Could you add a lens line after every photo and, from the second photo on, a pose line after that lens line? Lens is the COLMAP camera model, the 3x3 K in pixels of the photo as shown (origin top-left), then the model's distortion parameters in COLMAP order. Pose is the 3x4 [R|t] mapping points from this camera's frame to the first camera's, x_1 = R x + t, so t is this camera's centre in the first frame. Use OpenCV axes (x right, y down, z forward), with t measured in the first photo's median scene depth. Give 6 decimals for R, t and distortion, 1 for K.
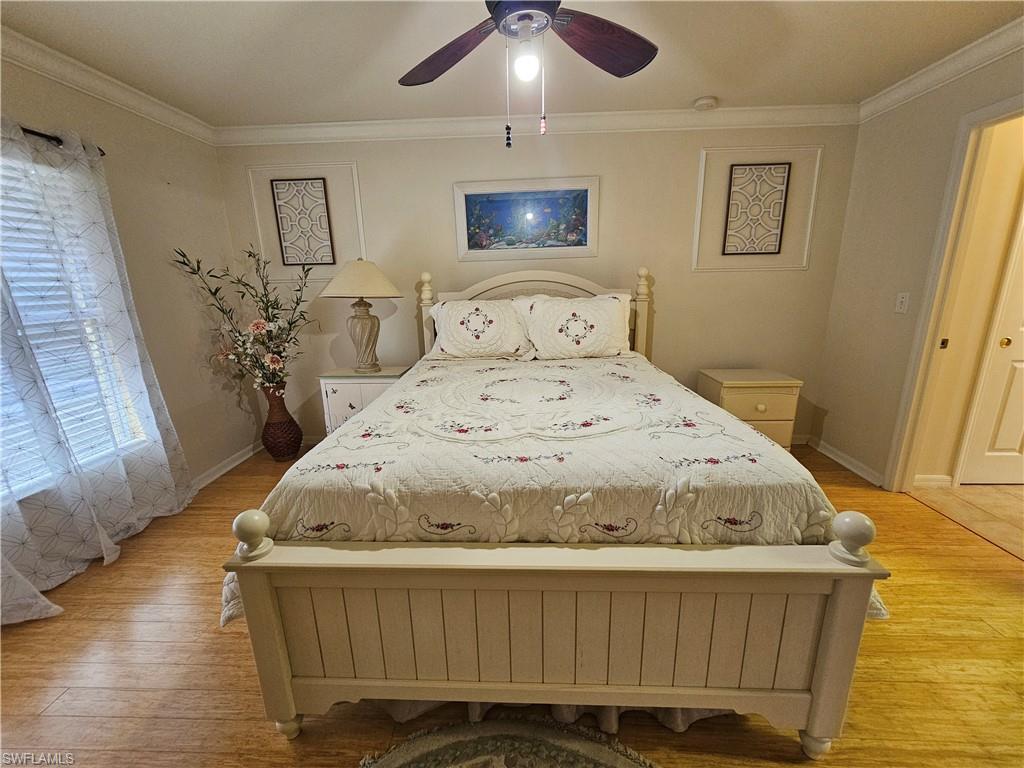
lens RADIAL K [[420.9, 0, 512.1], [0, 420.9, 386.9], [0, 0, 1]] dist [-0.003336, 0.000004]
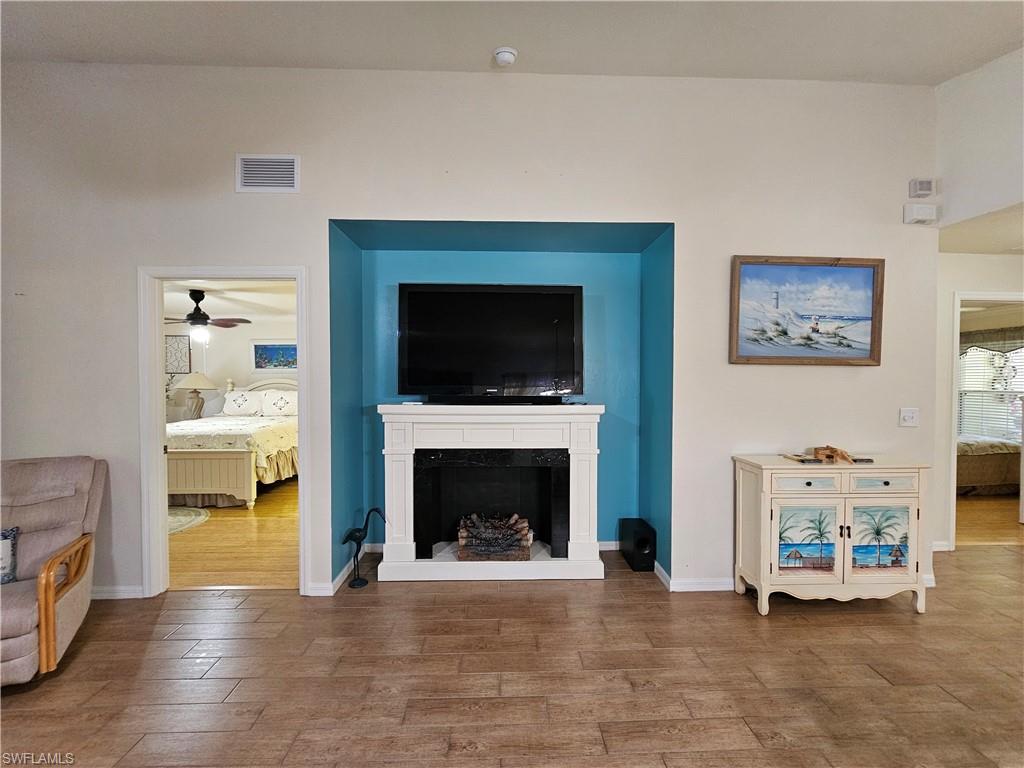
lens RADIAL K [[420.9, 0, 512.1], [0, 420.9, 386.9], [0, 0, 1]] dist [-0.003336, 0.000004]
pose [[0.996621, 0.019851, 0.079701, 1.160051], [-0.001398, 0.974314, -0.225188, 0.278384], [-0.082124, 0.224316, 0.971050, -1.317911]]
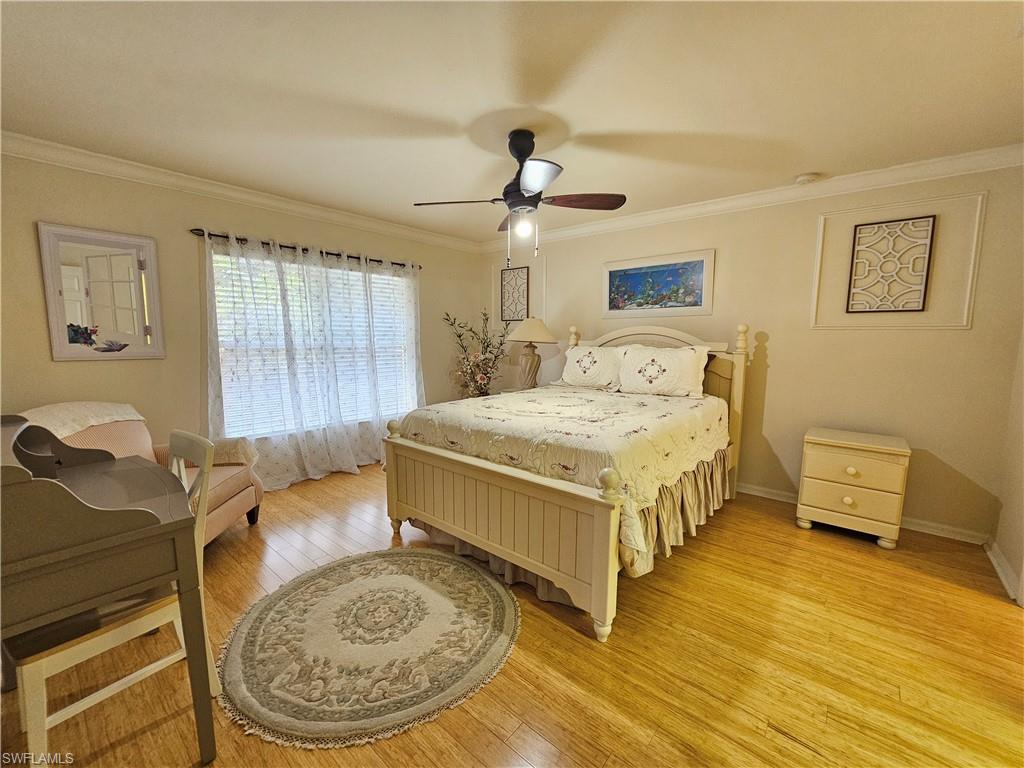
lens RADIAL K [[420.9, 0, 512.1], [0, 420.9, 386.9], [0, 0, 1]] dist [-0.003336, 0.000004]
pose [[0.789157, 0.099866, -0.606018, 0.543914], [-0.173002, 0.982884, -0.063313, 0.055977], [0.589323, 0.154807, 0.792927, -0.223578]]
